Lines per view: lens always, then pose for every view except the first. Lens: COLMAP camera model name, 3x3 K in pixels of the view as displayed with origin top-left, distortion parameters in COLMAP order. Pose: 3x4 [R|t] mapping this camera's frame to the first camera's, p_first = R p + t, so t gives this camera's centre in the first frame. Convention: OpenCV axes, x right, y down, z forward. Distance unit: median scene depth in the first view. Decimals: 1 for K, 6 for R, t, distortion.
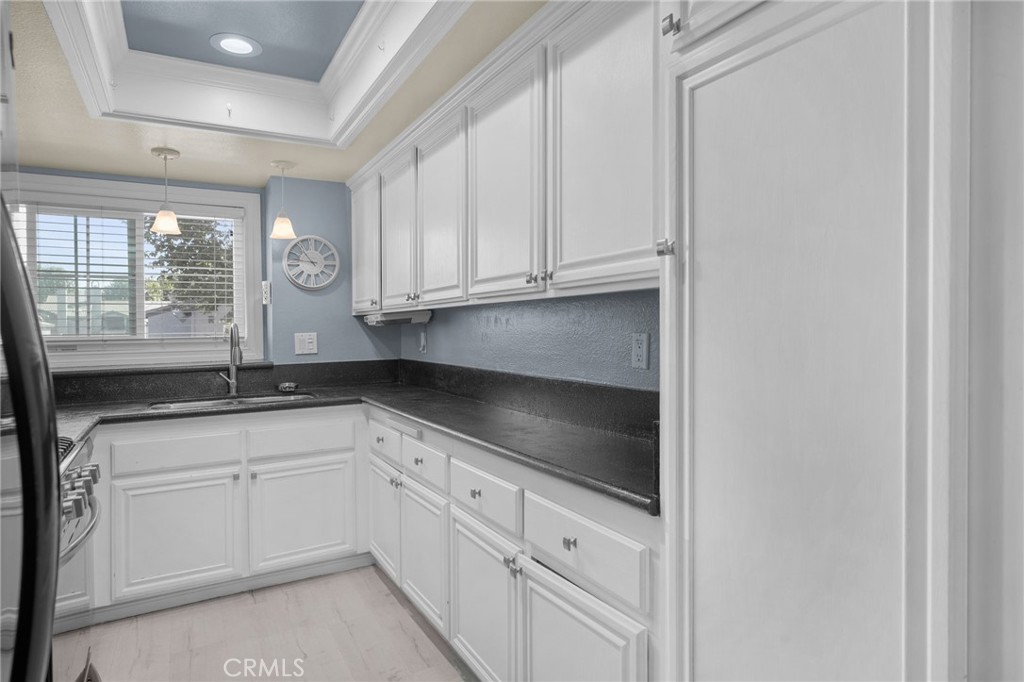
lens RADIAL K [[577.2, 0, 511.9], [0, 577.2, 324.7], [0, 0, 1]] dist [0.002558, 0.000429]
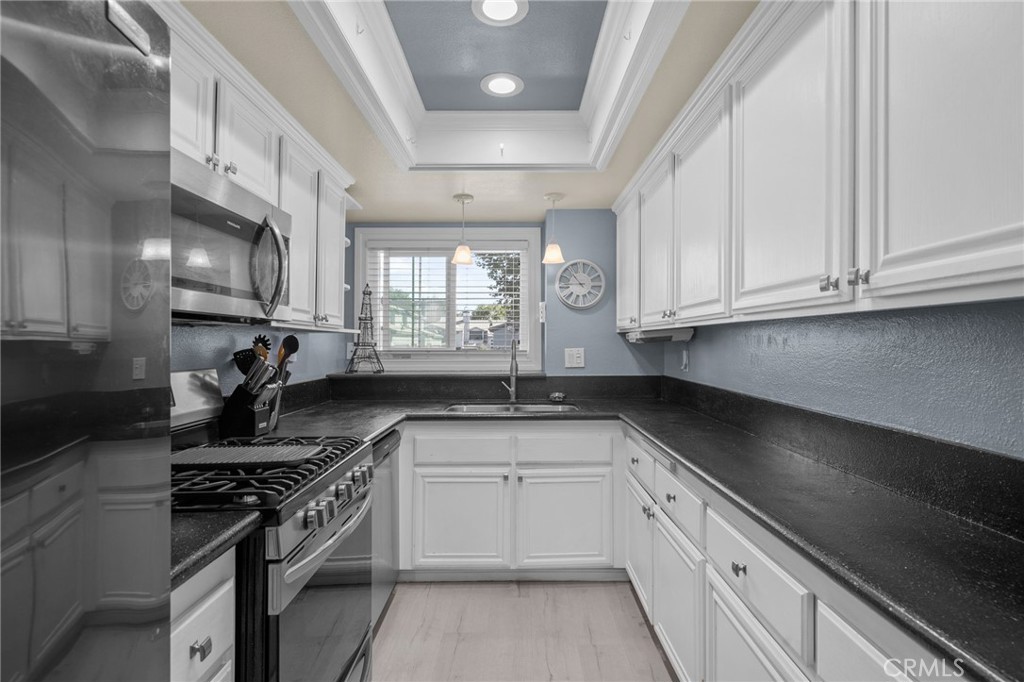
lens RADIAL K [[470.8, 0, 522.9], [0, 470.8, 331.5], [0, 0, 1]] dist [0.001583, 0.001255]
pose [[0.873253, 0.004189, -0.487249, -0.006262], [-0.011134, 0.999873, -0.011359, -0.007557], [0.487140, 0.015344, 0.873189, 0.196685]]
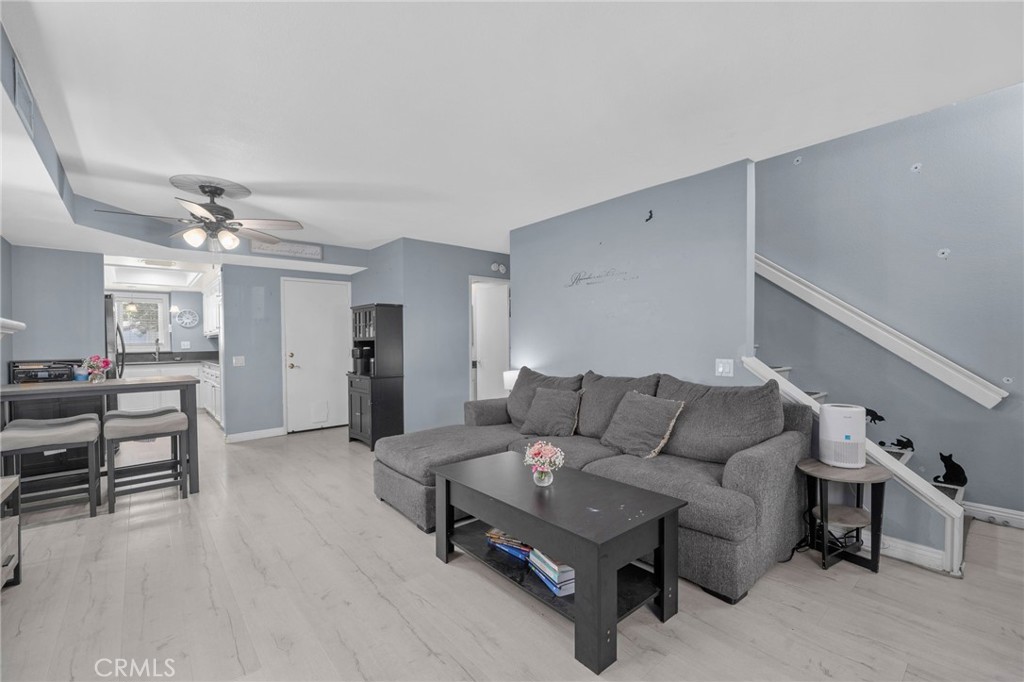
lens RADIAL K [[426.1, 0, 512.0], [0, 426.1, 341.0], [0, 0, 1]] dist [-0.000797, -0.000174]
pose [[0.980184, -0.004183, 0.198047, 1.041363], [0.003057, 0.999977, 0.005992, 0.002551], [-0.198068, -0.005267, 0.980174, -1.812577]]
